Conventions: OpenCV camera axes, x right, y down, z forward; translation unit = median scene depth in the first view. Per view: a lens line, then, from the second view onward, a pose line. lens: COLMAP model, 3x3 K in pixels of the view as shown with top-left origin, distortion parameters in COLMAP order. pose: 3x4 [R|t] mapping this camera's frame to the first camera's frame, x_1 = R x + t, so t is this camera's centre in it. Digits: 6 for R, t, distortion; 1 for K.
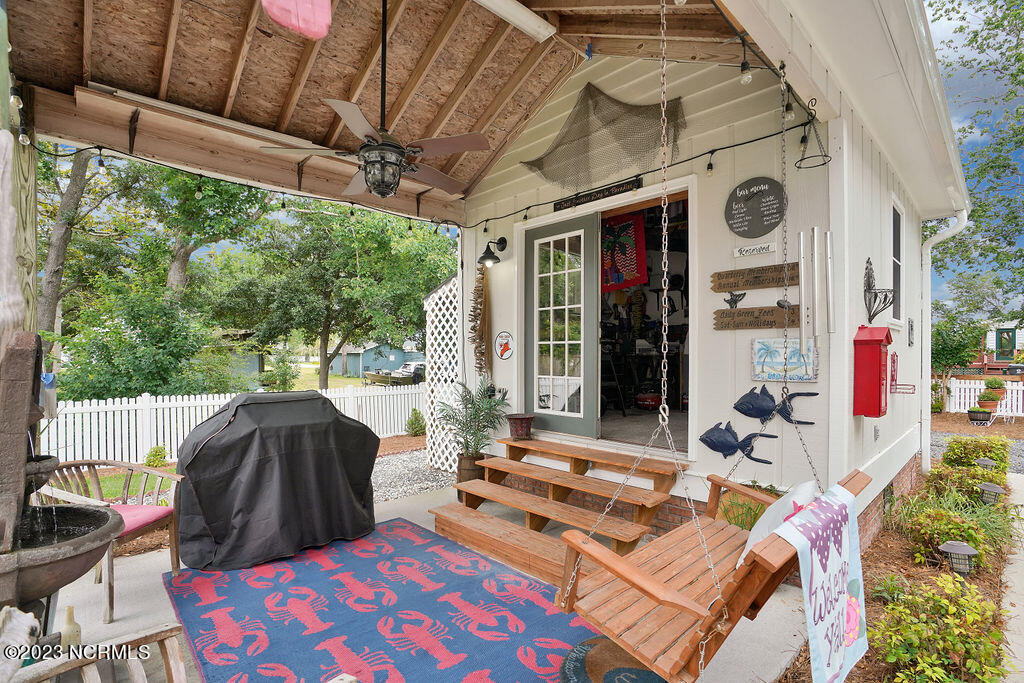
lens RADIAL K [[477.4, 0, 507.9], [0, 477.4, 351.6], [0, 0, 1]] dist [-0.001775, -0.000193]
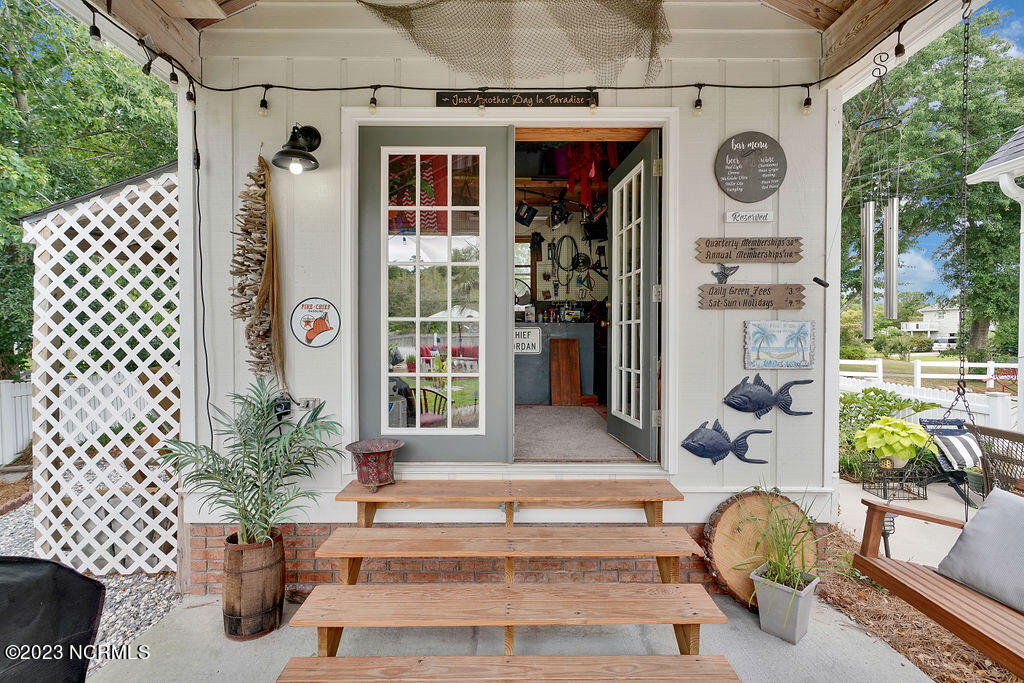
lens RADIAL K [[503.5, 0, 512.0], [0, 503.5, 341.5], [0, 0, 1]] dist [0.014809, -0.000090]
pose [[0.696508, -0.007866, 0.717506, -0.312116], [-0.004924, 0.999864, 0.015742, -0.001371], [-0.717532, -0.014497, 0.696374, 0.485832]]
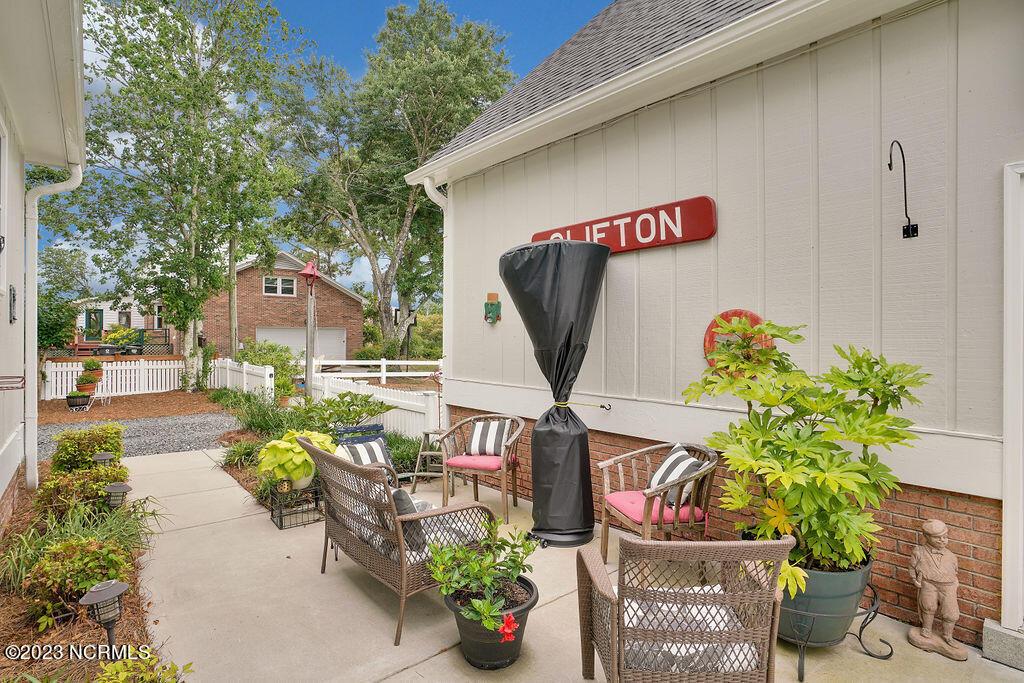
lens RADIAL K [[506.2, 0, 511.7], [0, 506.2, 337.7], [0, 0, 1]] dist [-0.004066, -0.000992]
pose [[0.061233, -0.003105, 0.998119, 0.133460], [-0.008468, 0.999958, 0.003630, 0.002022], [-0.998088, -0.008674, 0.061204, 0.220032]]
